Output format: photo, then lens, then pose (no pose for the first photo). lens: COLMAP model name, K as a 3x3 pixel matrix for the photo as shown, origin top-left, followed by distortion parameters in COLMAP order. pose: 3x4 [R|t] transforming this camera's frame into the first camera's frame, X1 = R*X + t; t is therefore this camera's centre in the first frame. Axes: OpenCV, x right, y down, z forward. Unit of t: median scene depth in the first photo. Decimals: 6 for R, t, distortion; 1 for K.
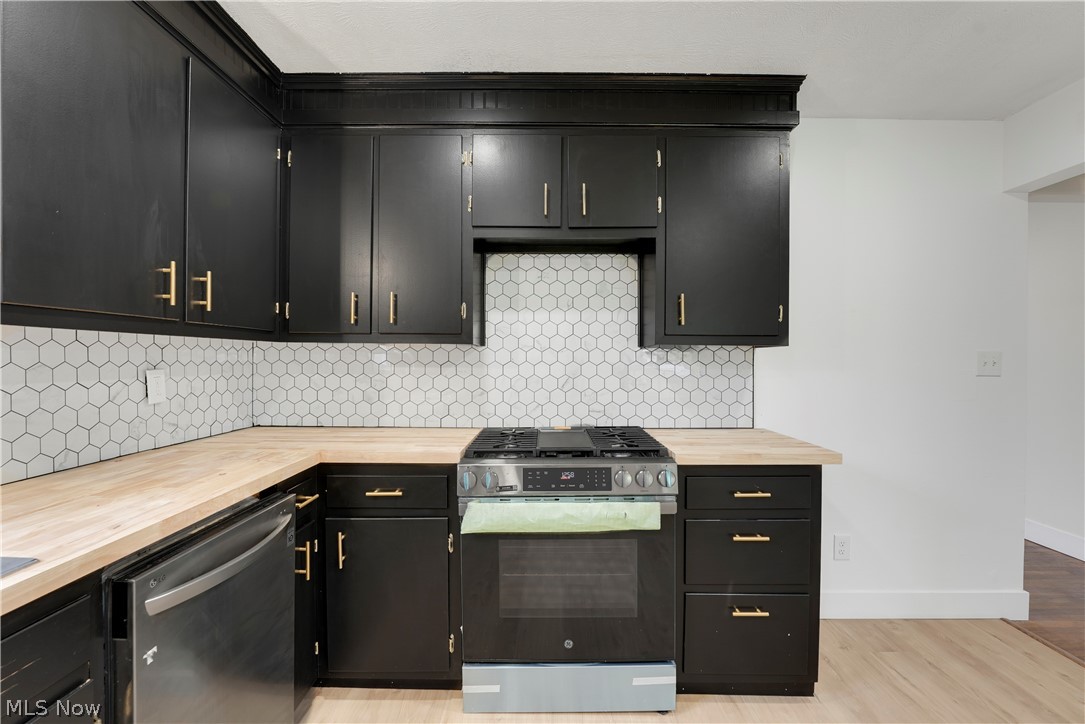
lens RADIAL K [[502.9, 0, 546.6], [0, 502.9, 369.4], [0, 0, 1]] dist [-0.026833, 0.000753]
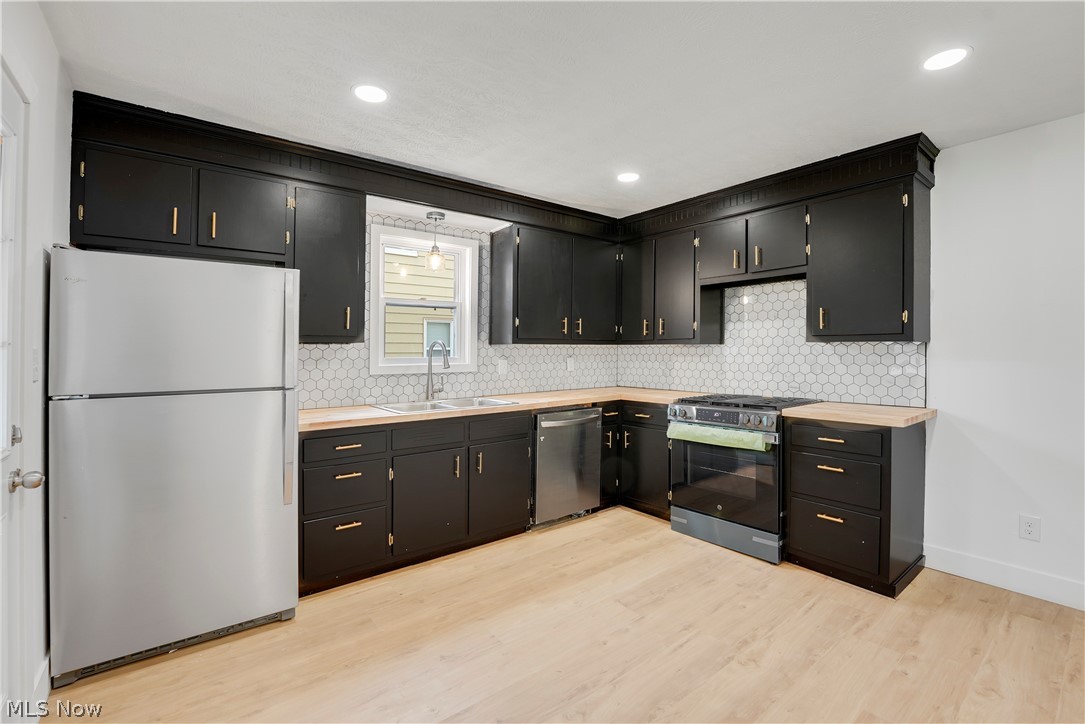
lens RADIAL K [[481.5, 0, 541.2], [0, 481.5, 350.3], [0, 0, 1]] dist [-0.026547, 0.000157]
pose [[0.622610, -0.008699, -0.782484, 0.790879], [-0.010212, 0.999763, -0.019241, 0.009899], [0.782466, 0.019971, 0.622373, -0.483850]]
